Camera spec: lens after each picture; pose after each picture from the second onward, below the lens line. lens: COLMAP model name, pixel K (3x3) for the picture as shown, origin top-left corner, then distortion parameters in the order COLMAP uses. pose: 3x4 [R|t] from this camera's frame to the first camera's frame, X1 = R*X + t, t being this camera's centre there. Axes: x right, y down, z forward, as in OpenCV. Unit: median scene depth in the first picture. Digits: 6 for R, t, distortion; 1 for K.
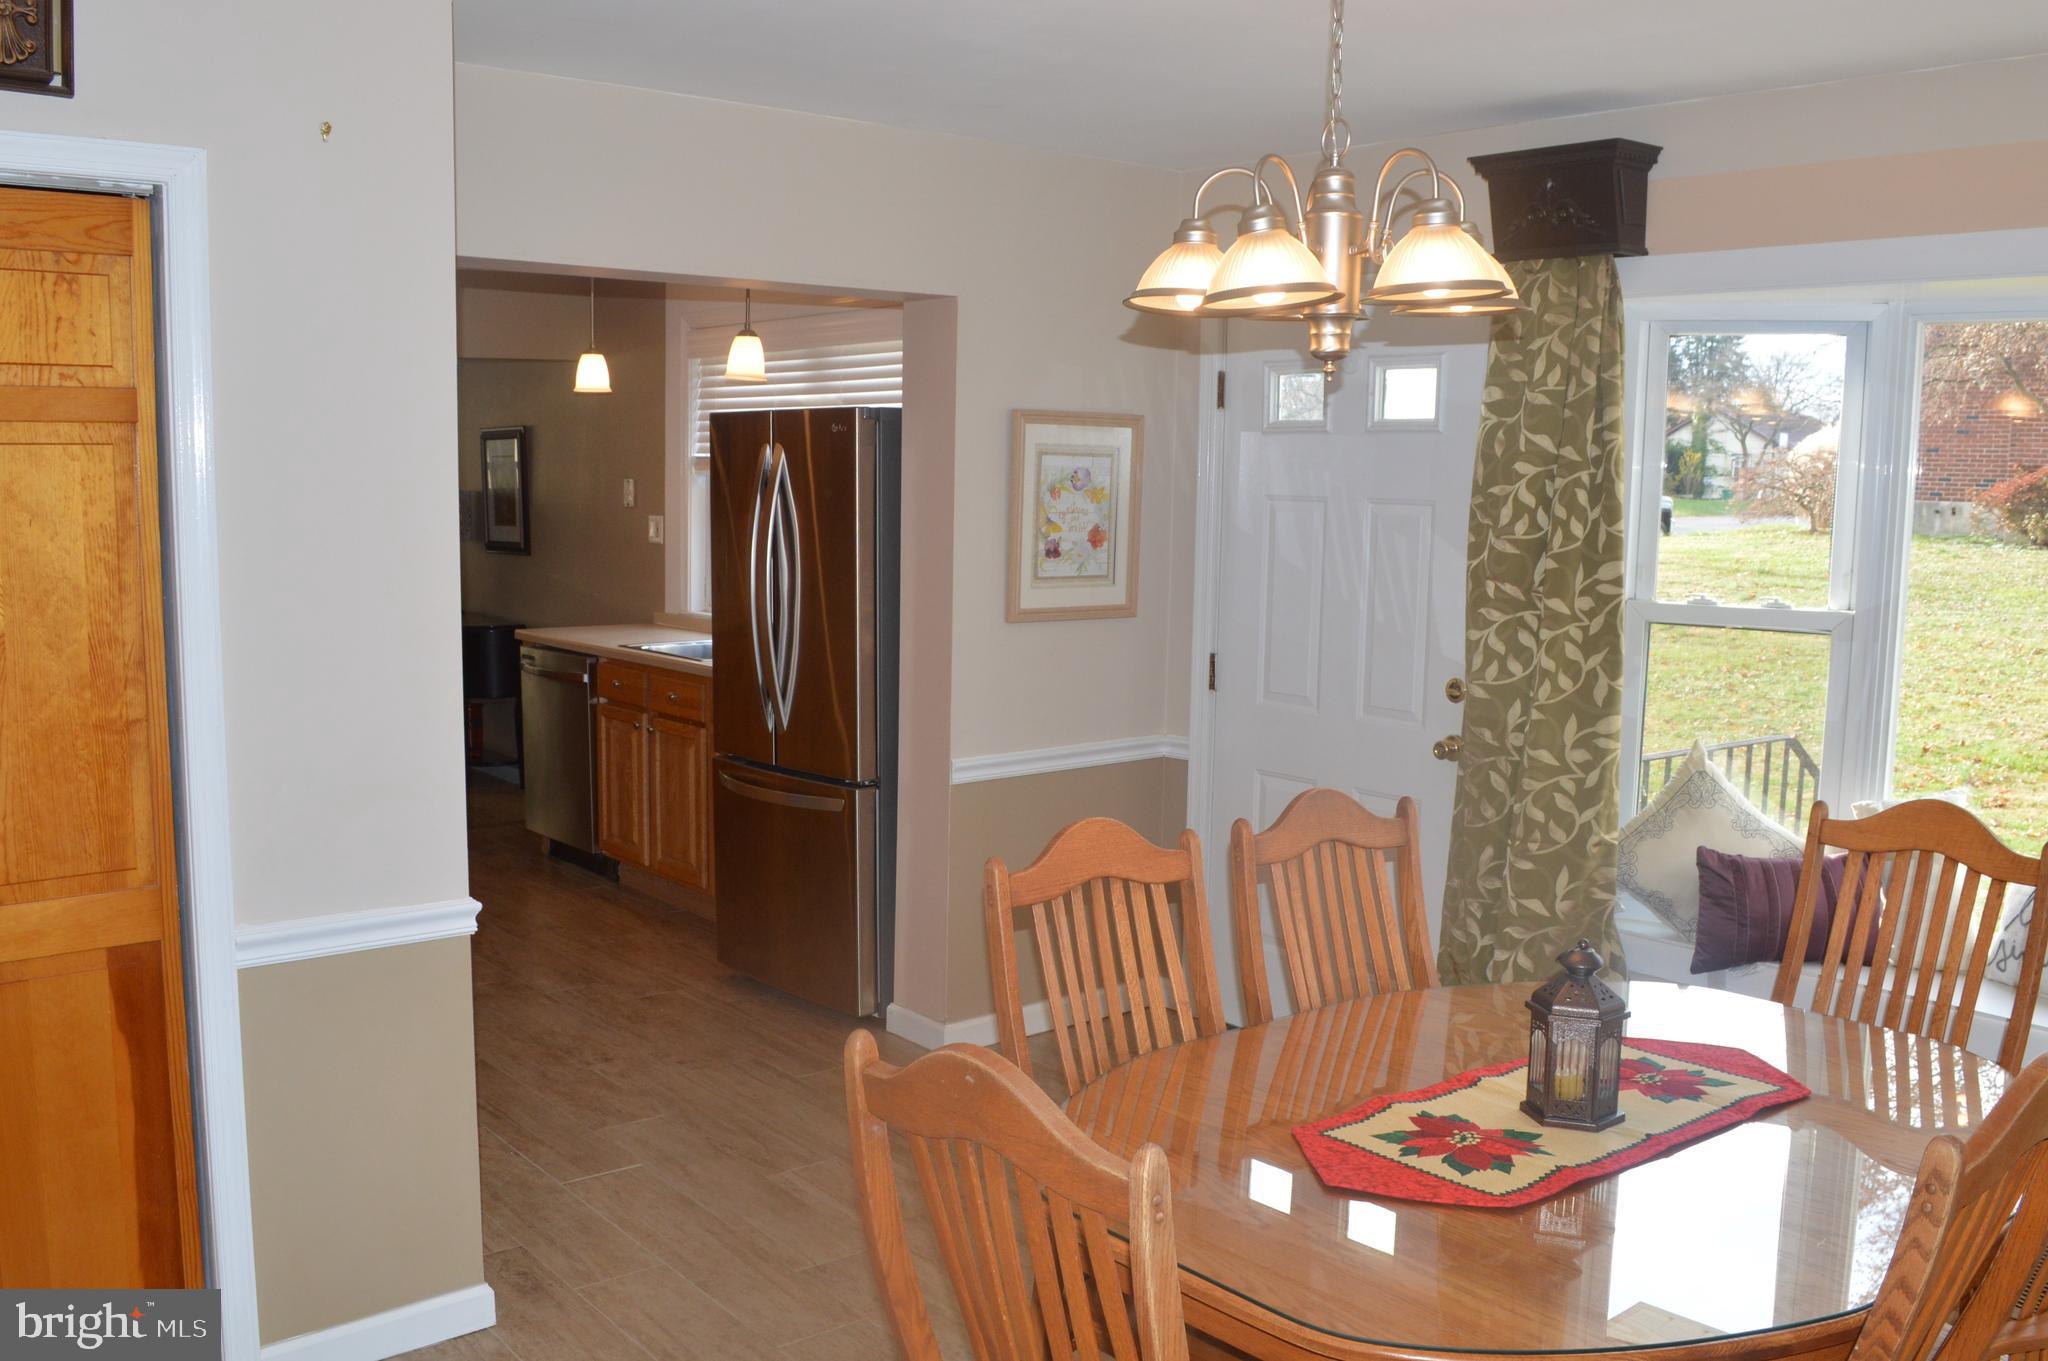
lens RADIAL K [[1777.6, 0, 1024.0], [0, 1777.6, 680.5], [0, 0, 1]] dist [-0.082035, 0.005184]
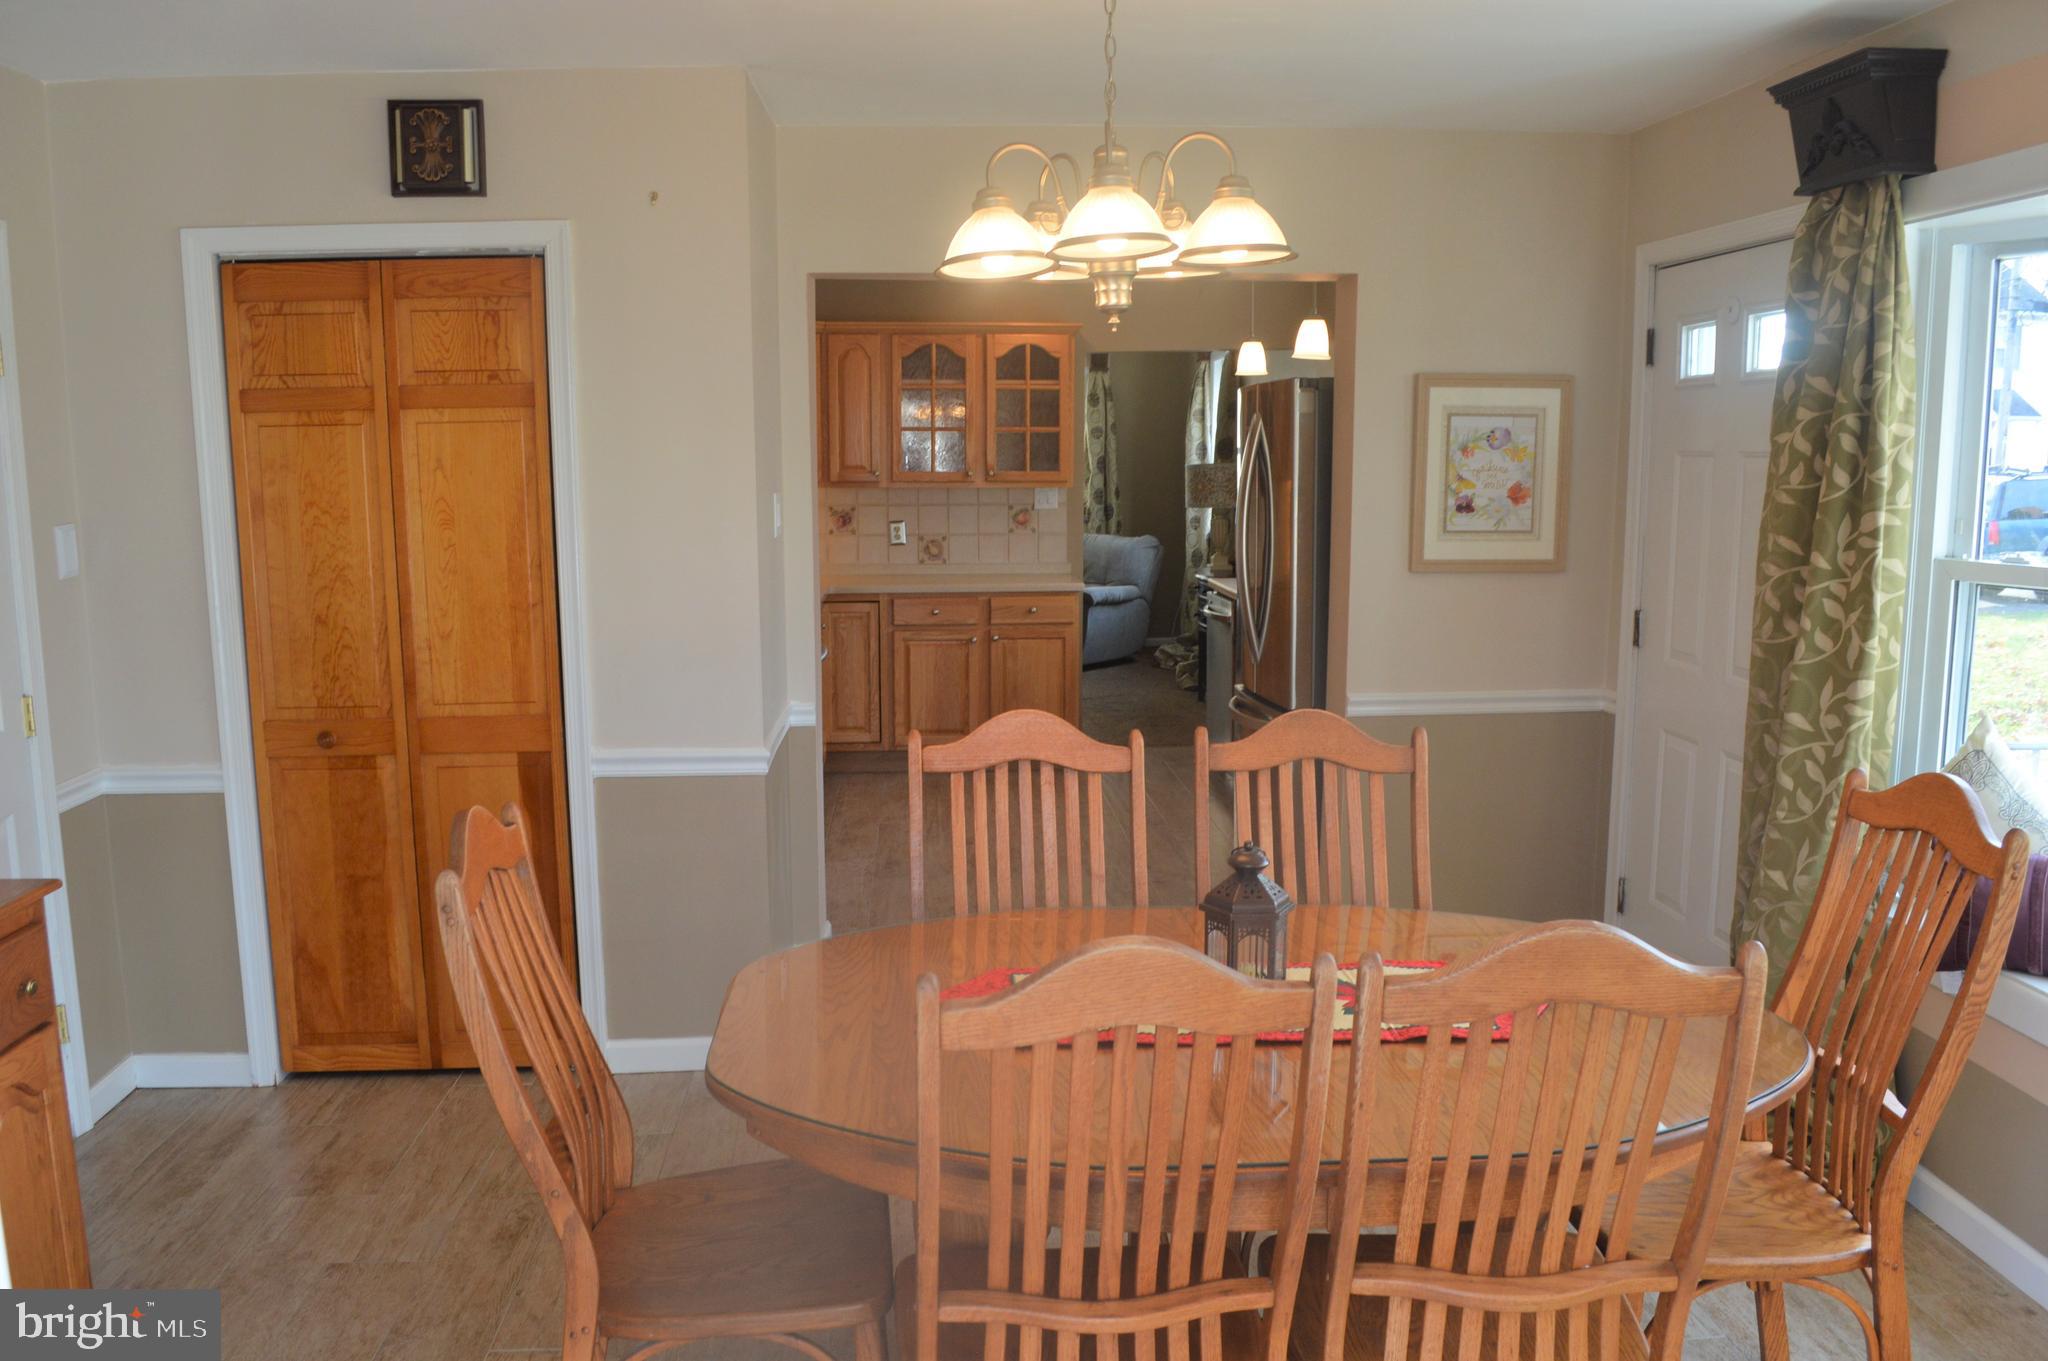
lens RADIAL K [[1630.4, 0, 1024.0], [0, 1630.4, 680.5], [0, 0, 1]] dist [-0.083451, 0.000508]
pose [[0.813164, 0.061623, -0.578763, 0.450958], [-0.050647, 0.998099, 0.035113, 0.012924], [0.579827, 0.000760, 0.814739, 0.068959]]
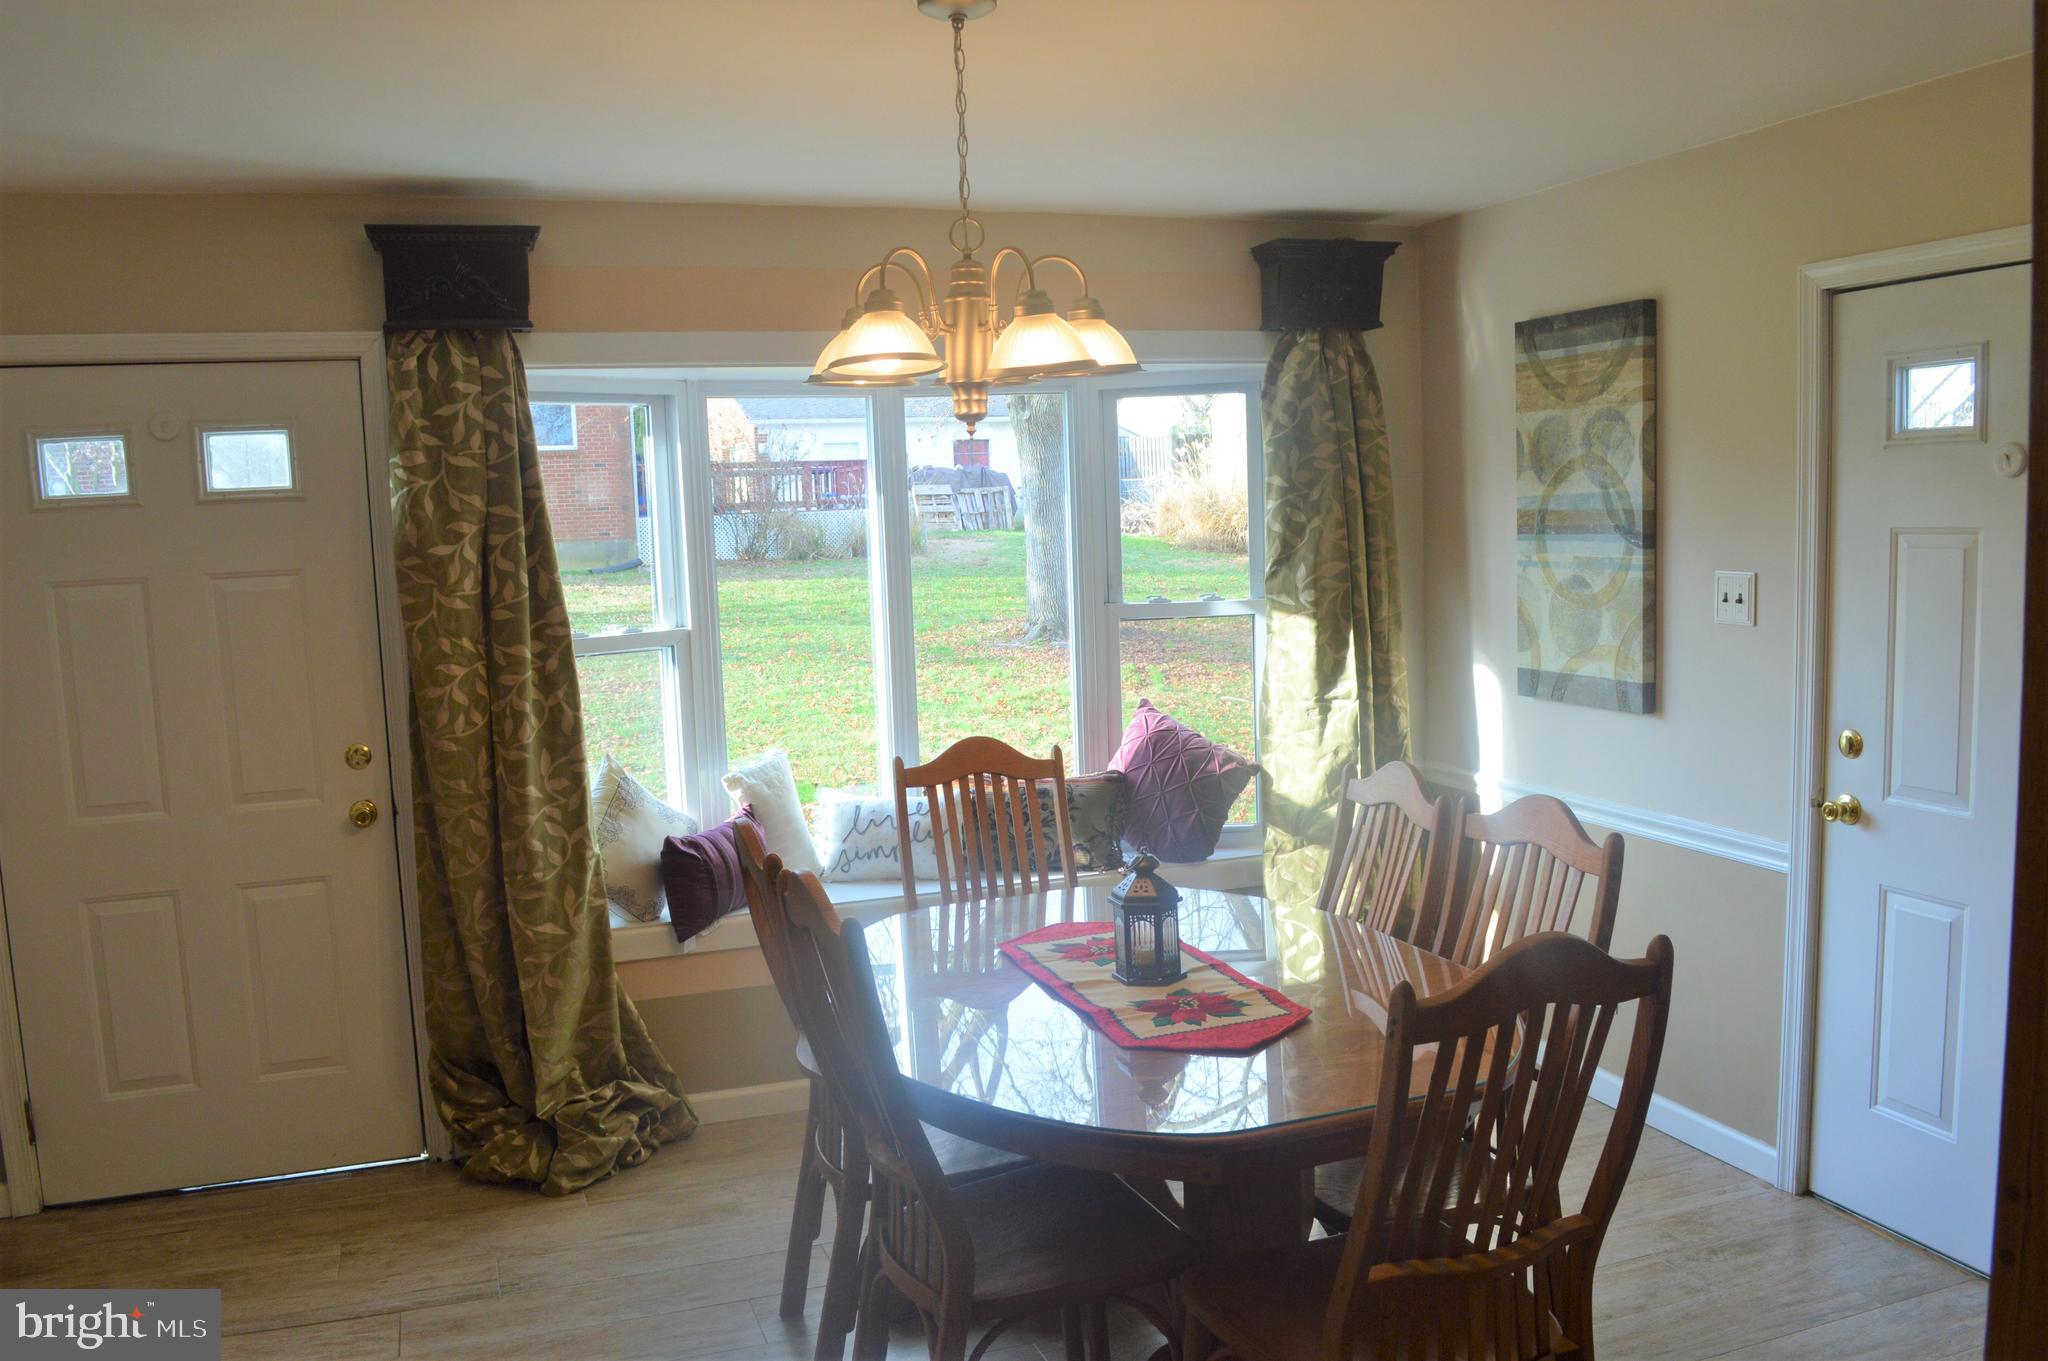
lens RADIAL K [[1630.4, 0, 1024.0], [0, 1630.4, 680.5], [0, 0, 1]] dist [-0.083451, 0.000508]
pose [[0.366435, -0.133321, 0.920842, -0.495625], [0.158263, 0.984190, 0.079515, -0.054531], [-0.916885, 0.116599, 0.381742, 0.339643]]
